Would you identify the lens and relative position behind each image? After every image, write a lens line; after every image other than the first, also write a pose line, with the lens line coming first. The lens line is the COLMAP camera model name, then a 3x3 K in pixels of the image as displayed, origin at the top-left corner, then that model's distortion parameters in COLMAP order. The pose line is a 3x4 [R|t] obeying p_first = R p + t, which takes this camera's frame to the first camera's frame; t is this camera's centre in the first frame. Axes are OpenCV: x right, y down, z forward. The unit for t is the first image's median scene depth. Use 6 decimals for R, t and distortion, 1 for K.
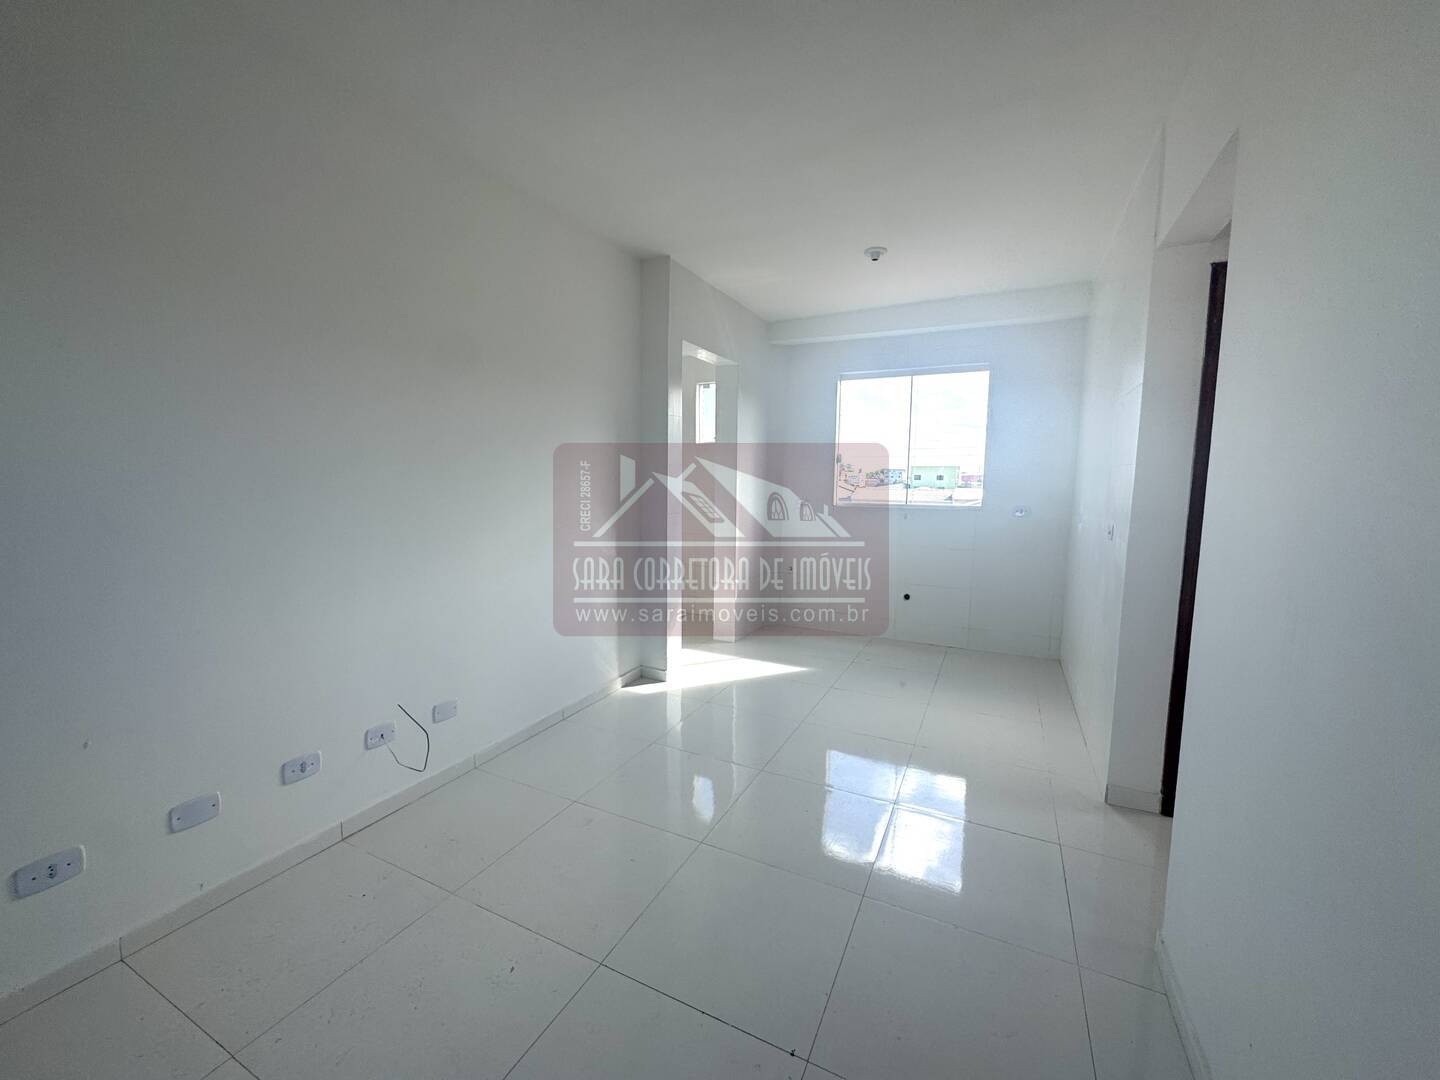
lens RADIAL K [[579.8, 0, 720.0], [0, 579.8, 540.0], [0, 0, 1]] dist [0.000194, -0.000027]
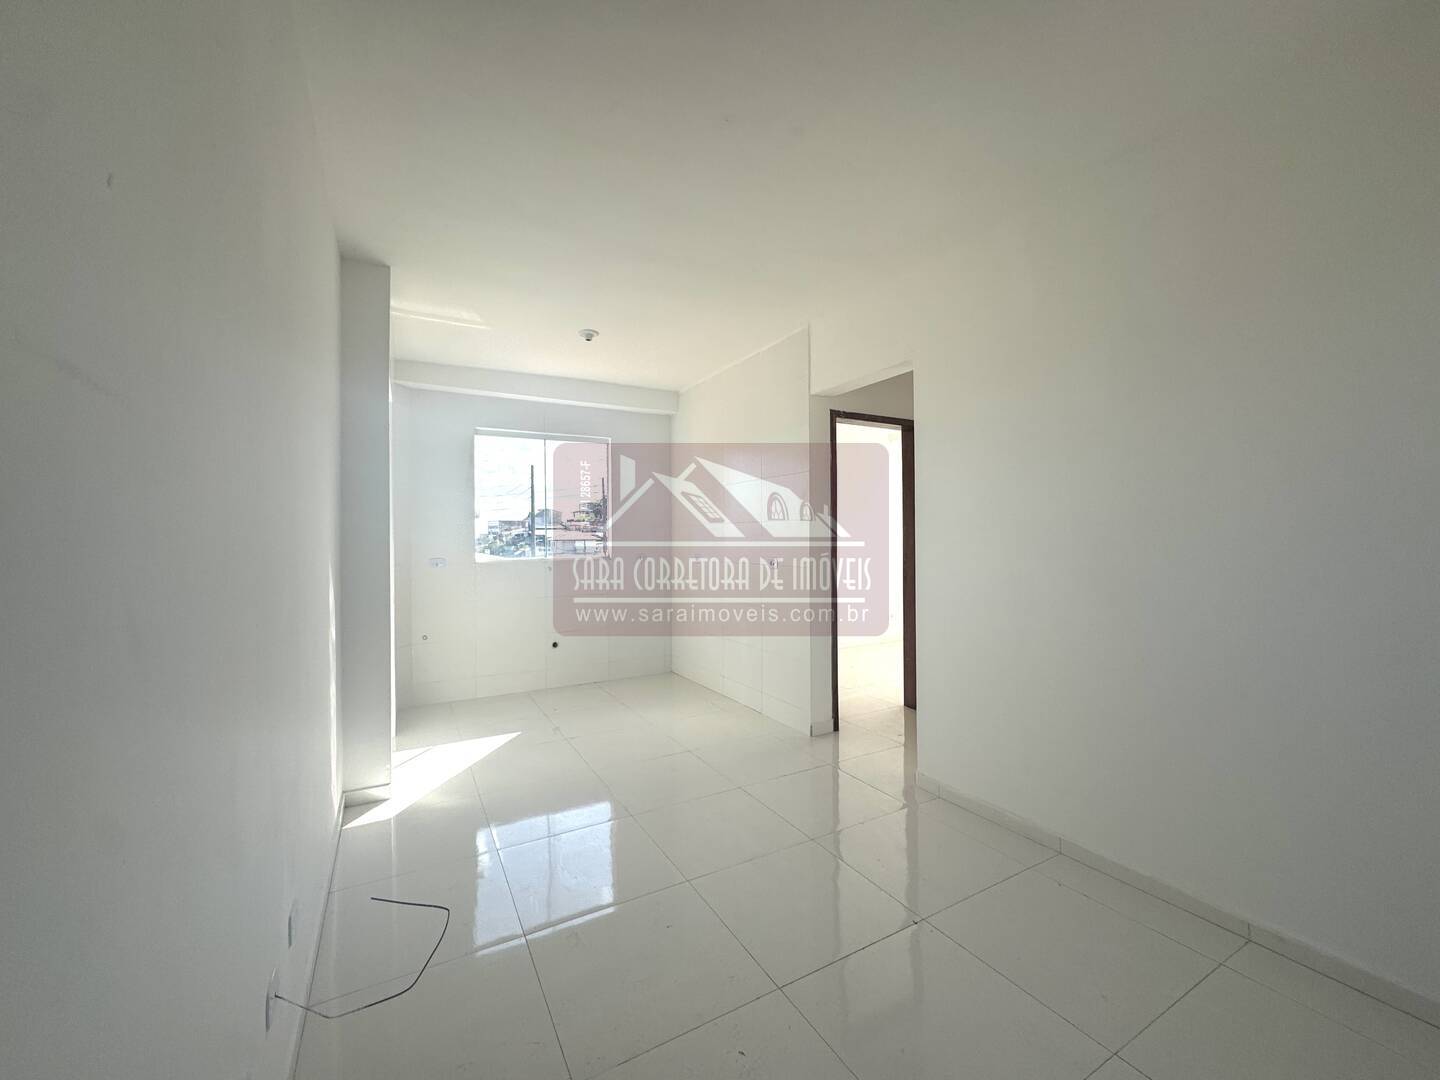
lens RADIAL K [[579.8, 0, 720.0], [0, 579.8, 540.0], [0, 0, 1]] dist [0.000194, -0.000027]
pose [[0.561139, -0.016721, 0.827553, -0.432606], [0.100774, 0.993738, -0.048254, -0.011731], [-0.821564, 0.110473, 0.559311, 0.158643]]
